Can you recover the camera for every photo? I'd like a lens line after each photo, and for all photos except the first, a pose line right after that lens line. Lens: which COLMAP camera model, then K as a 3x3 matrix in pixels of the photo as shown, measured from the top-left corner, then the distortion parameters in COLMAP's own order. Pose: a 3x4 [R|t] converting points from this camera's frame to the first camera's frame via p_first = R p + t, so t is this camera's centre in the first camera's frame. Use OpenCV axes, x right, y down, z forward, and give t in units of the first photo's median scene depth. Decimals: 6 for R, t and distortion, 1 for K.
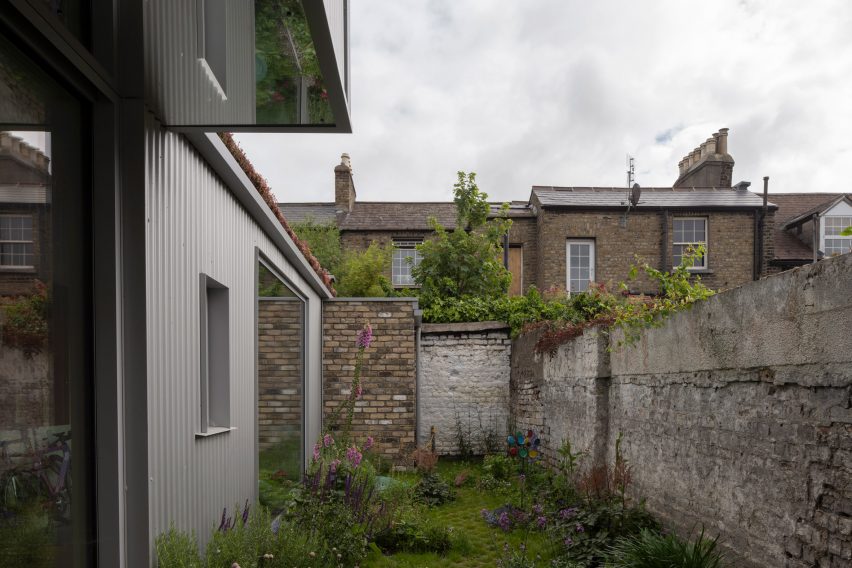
lens RADIAL K [[591.6, 0, 425.7], [0, 591.6, 399.6], [0, 0, 1]] dist [0.006214, 0.001177]
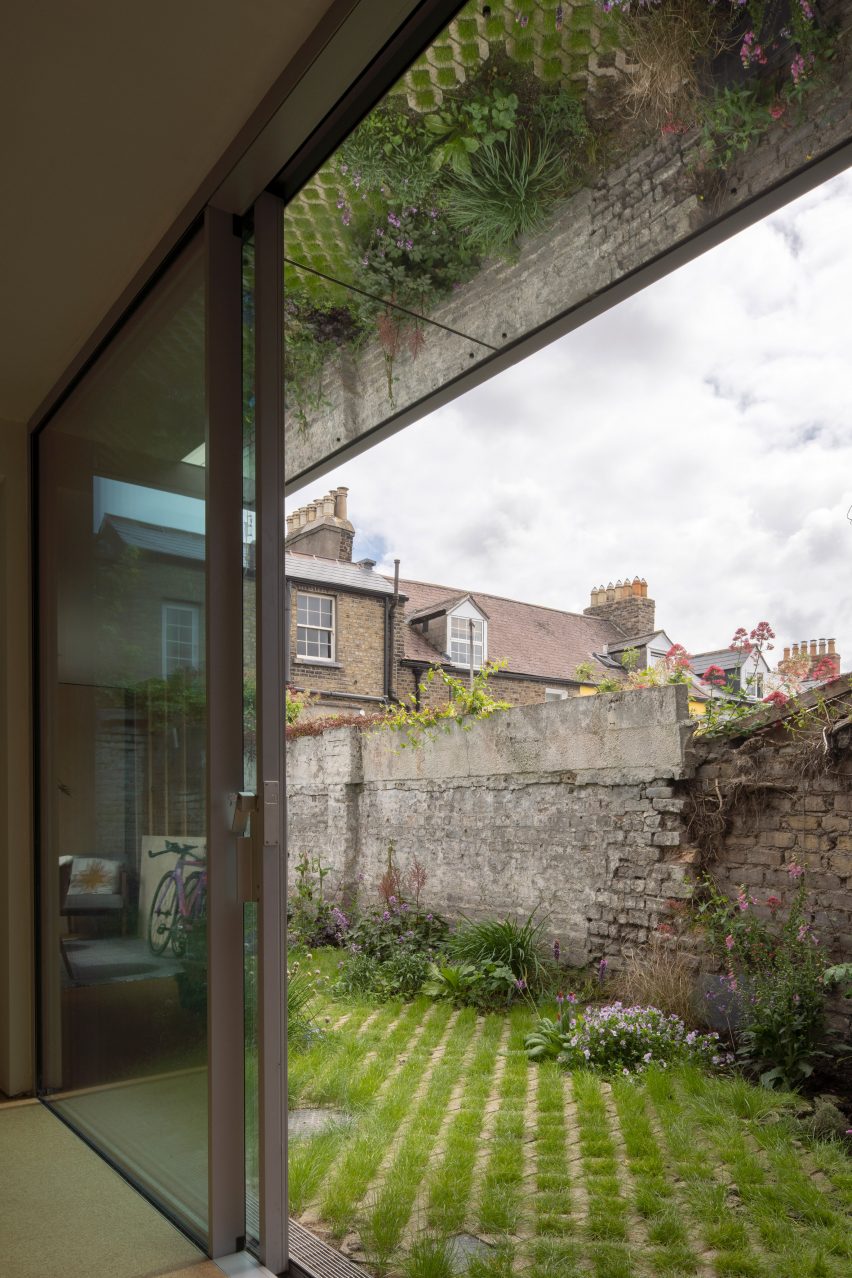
lens RADIAL K [[887.4, 0, 415.0], [0, 887.4, 832.6], [0, 0, 1]] dist [0.006214, 0.001177]
pose [[0.826972, -0.004768, 0.562224, -0.209117], [0.005698, 0.999984, 0.000099, 0.020624], [-0.562215, 0.003122, 0.826985, -0.097781]]
